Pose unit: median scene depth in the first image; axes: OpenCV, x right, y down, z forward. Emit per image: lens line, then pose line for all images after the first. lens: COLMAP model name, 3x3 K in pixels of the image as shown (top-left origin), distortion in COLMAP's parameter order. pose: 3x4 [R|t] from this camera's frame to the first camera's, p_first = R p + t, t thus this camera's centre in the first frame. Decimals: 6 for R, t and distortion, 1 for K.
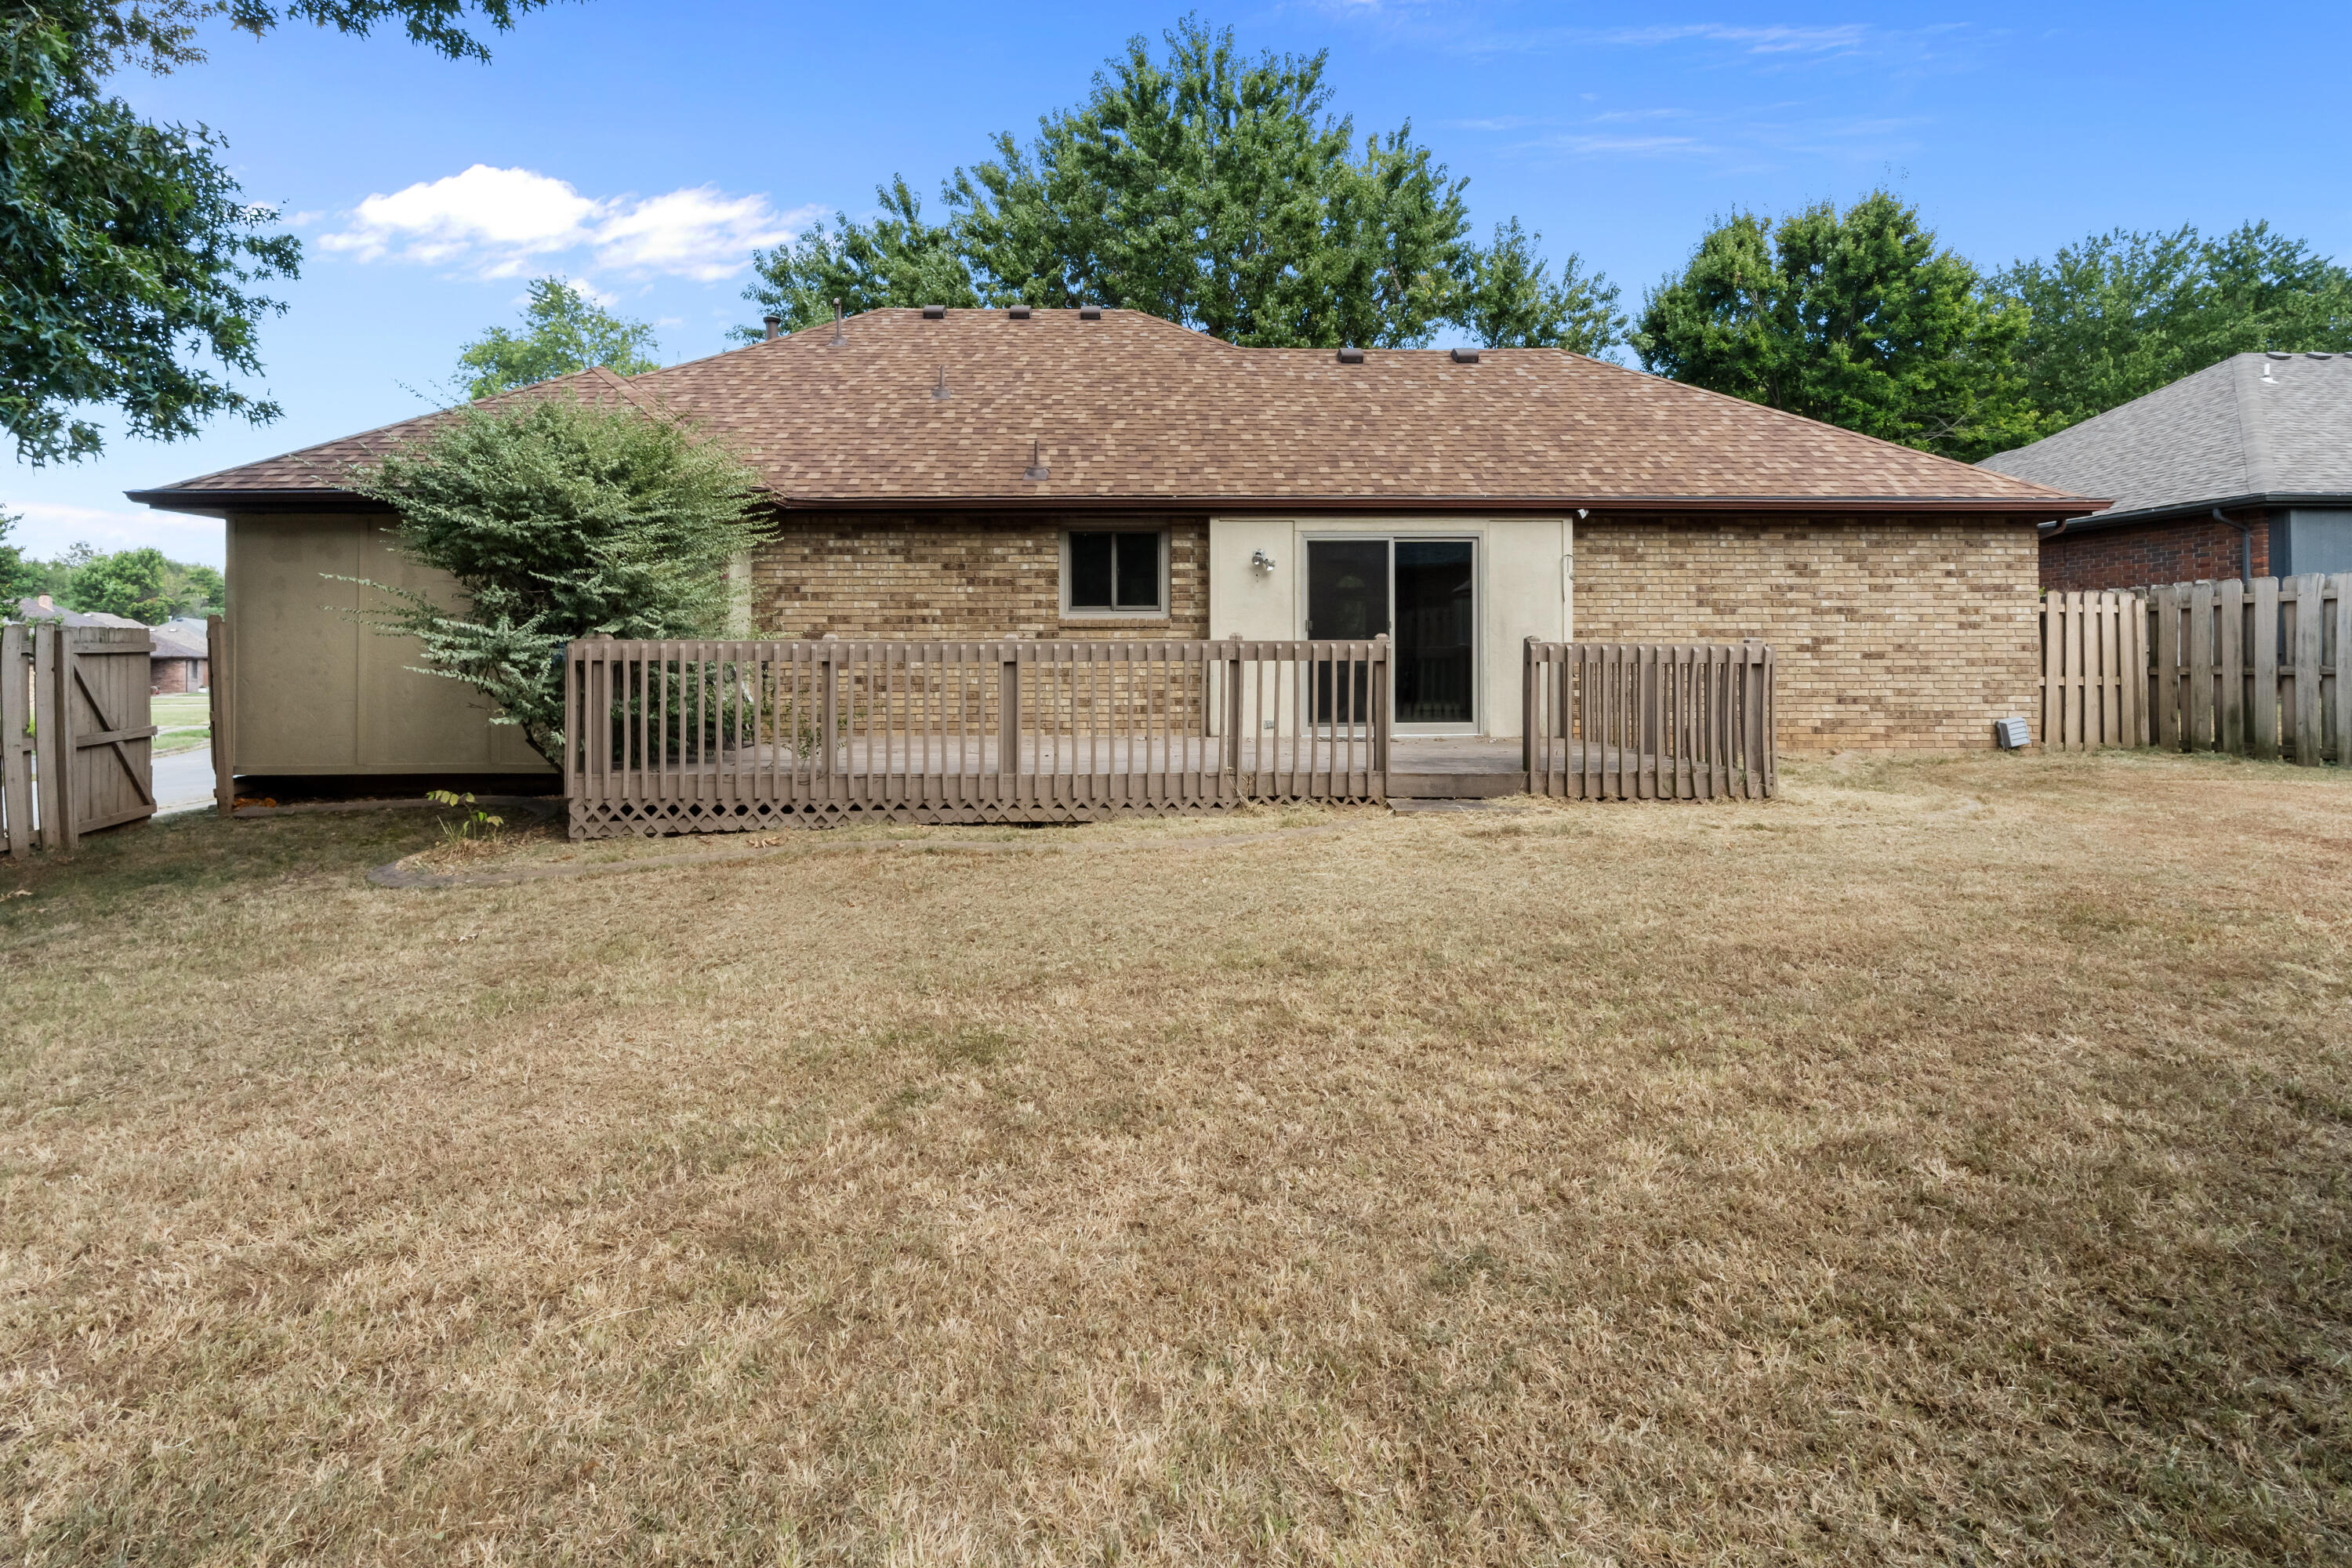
lens RADIAL K [[1106.6, 0, 1208.6], [0, 1106.6, 661.7], [0, 0, 1]] dist [0.004989, 0.001192]
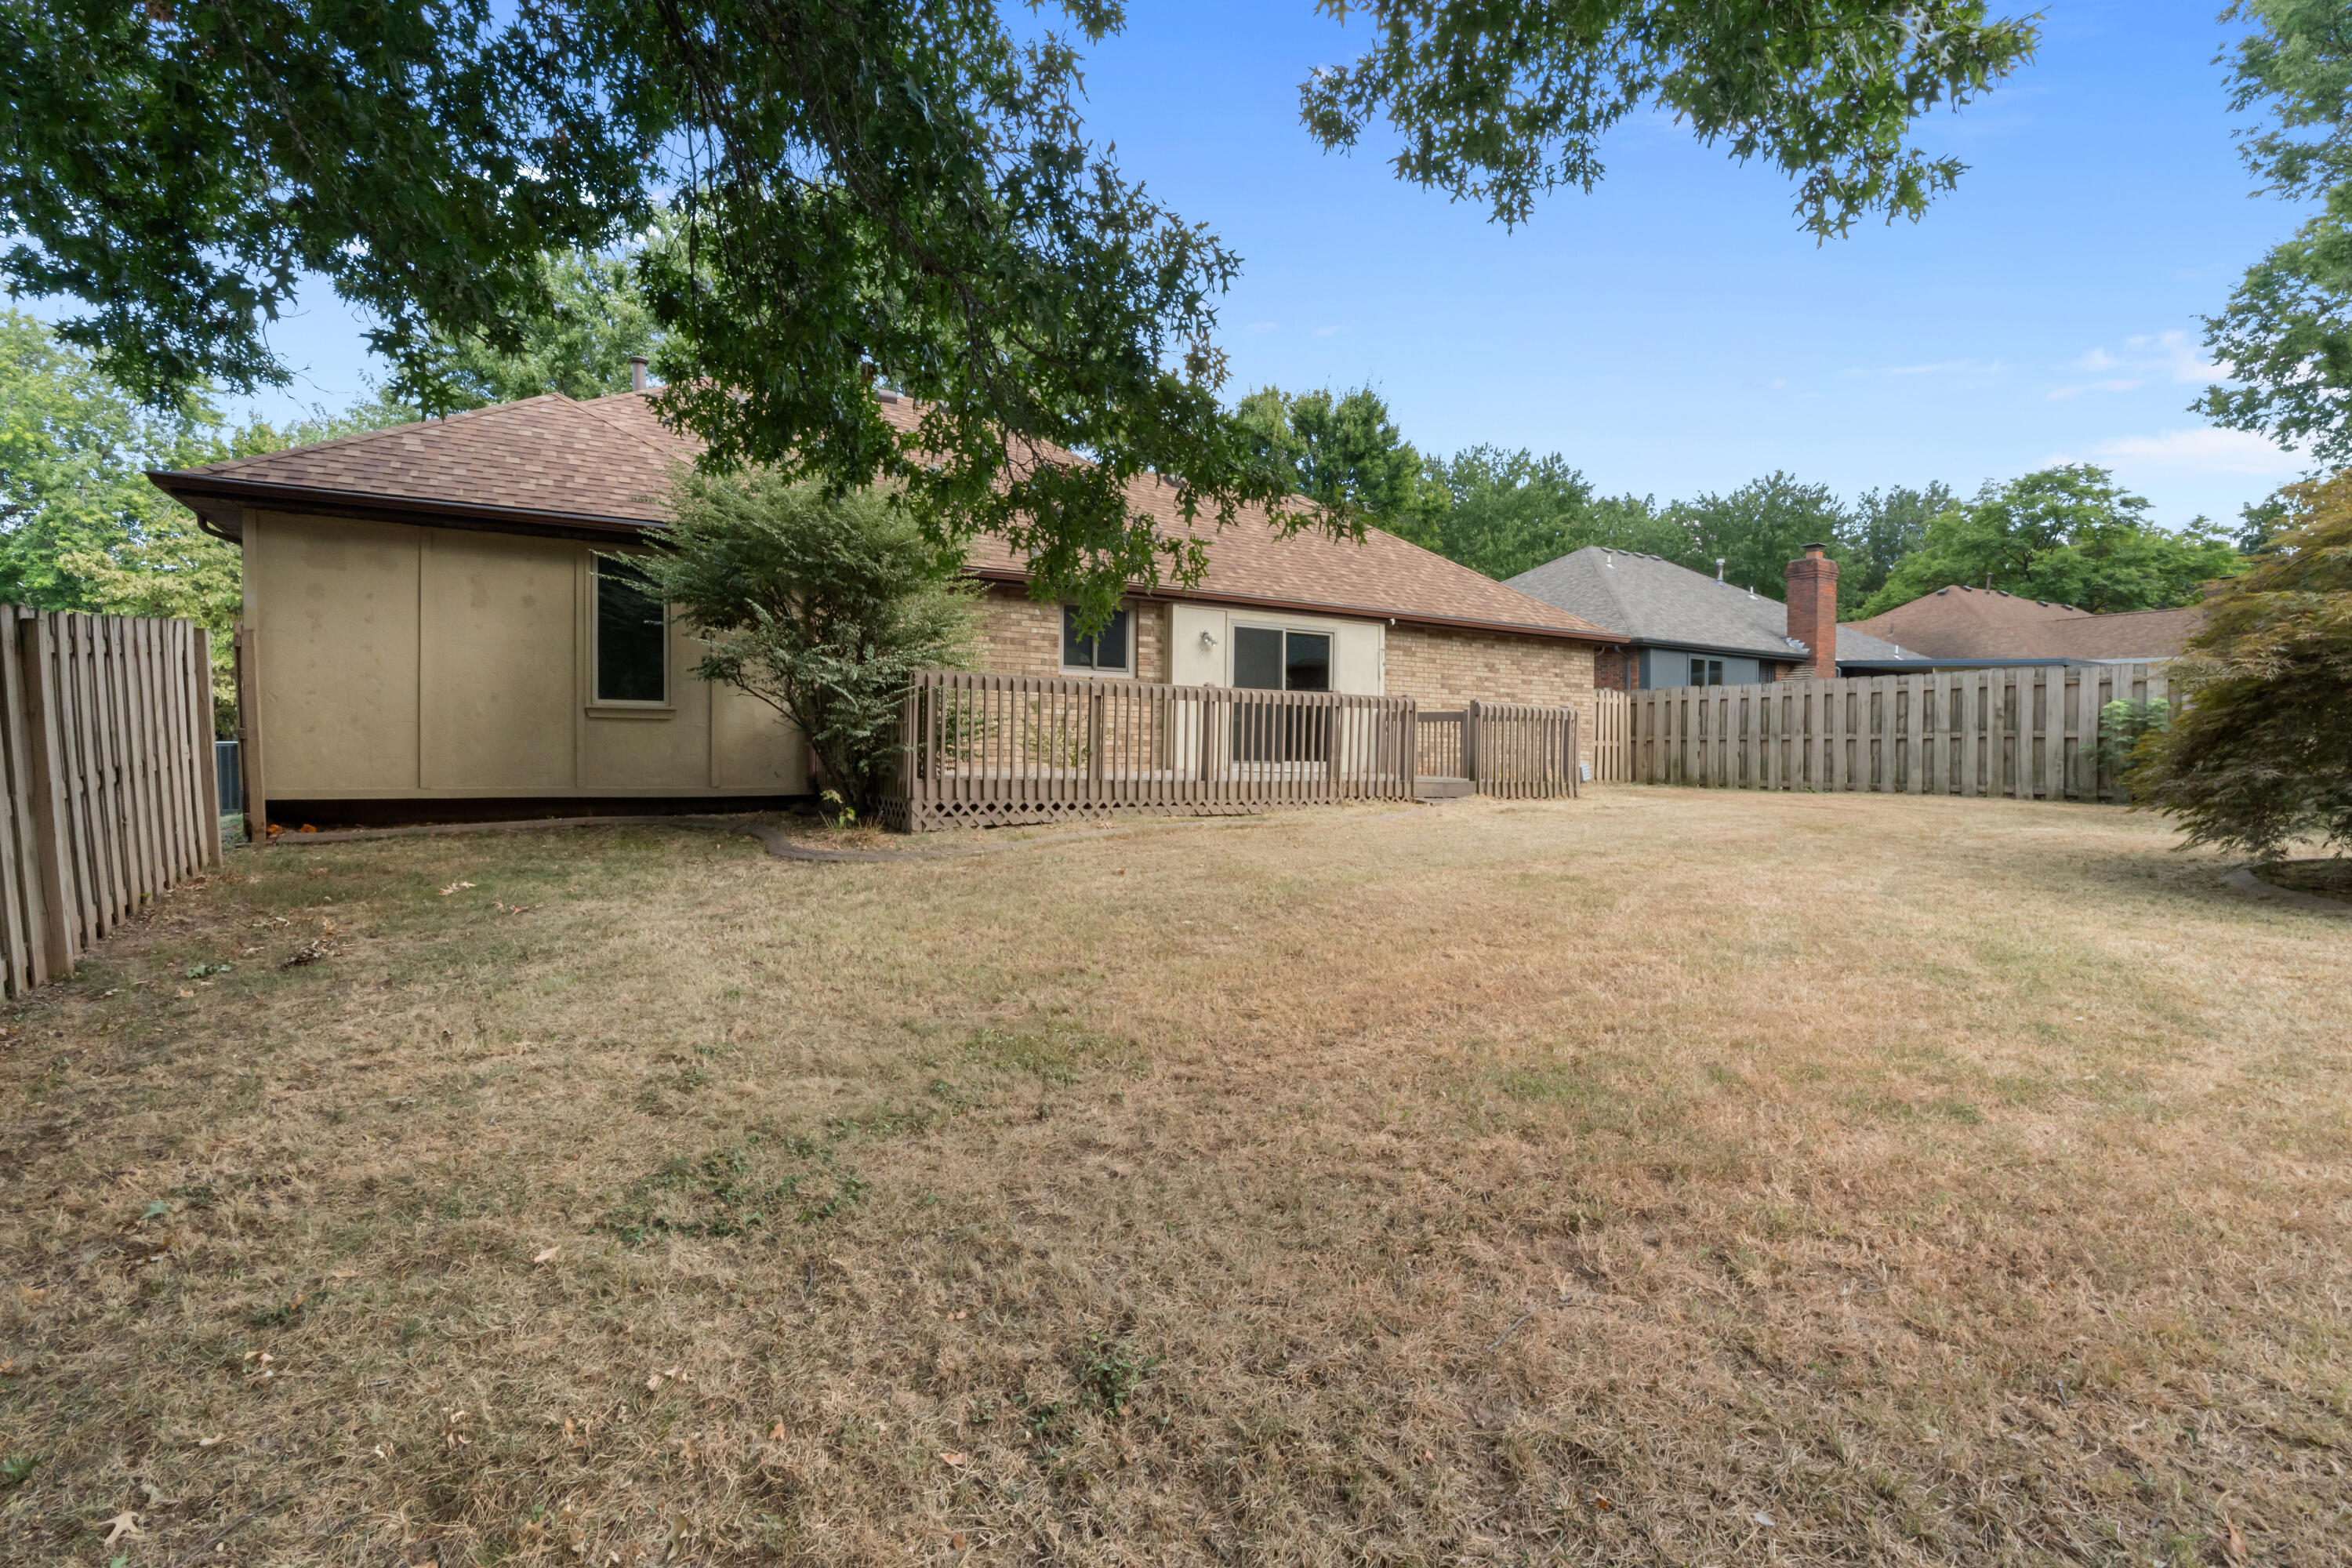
lens RADIAL K [[1106.6, 0, 1173.6], [0, 1106.6, 771.0], [0, 0, 1]] dist [0.004989, 0.001192]
pose [[0.869891, 0.007998, 0.493179, -0.623161], [-0.018687, 0.999685, 0.016749, 0.044870], [-0.492889, -0.023786, 0.869767, -0.138324]]
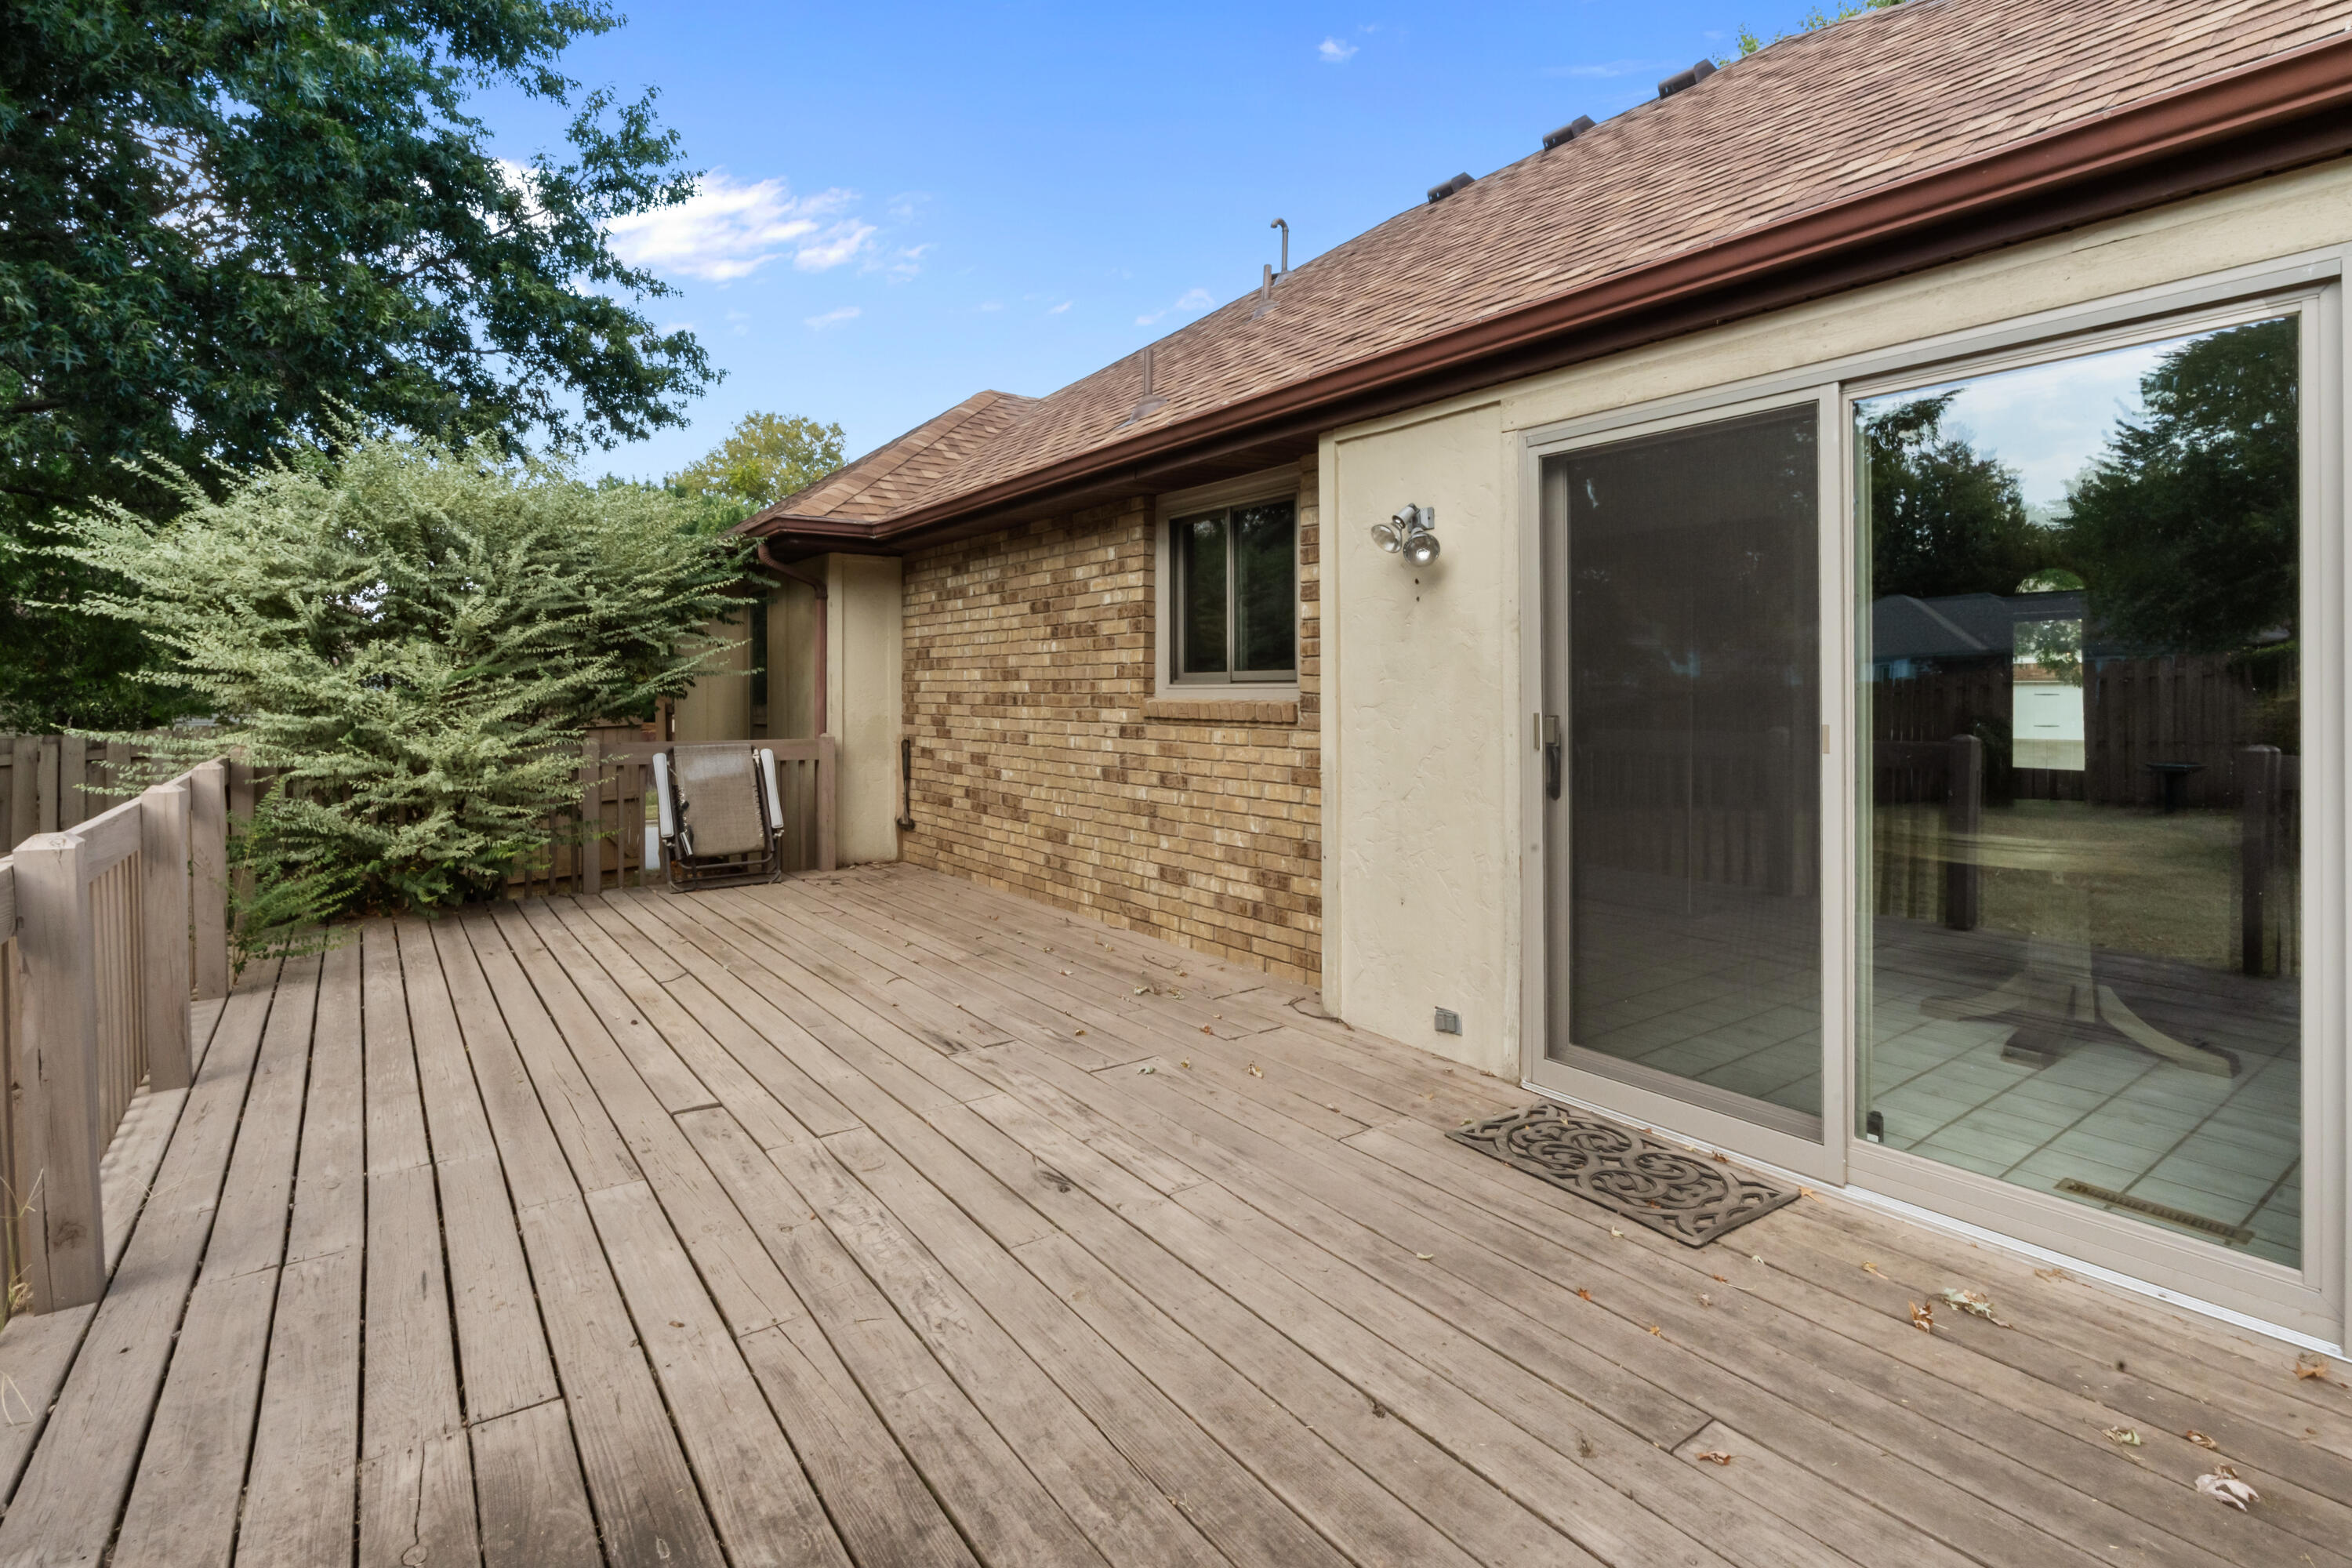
lens RADIAL K [[1106.6, 0, 1186.8], [0, 1106.6, 702.4], [0, 0, 1]] dist [0.004989, 0.001192]
pose [[0.573709, 0.011070, -0.818984, 0.275947], [-0.001302, 0.999920, 0.012604, -0.043264], [0.819058, -0.006165, 0.573678, 0.722110]]
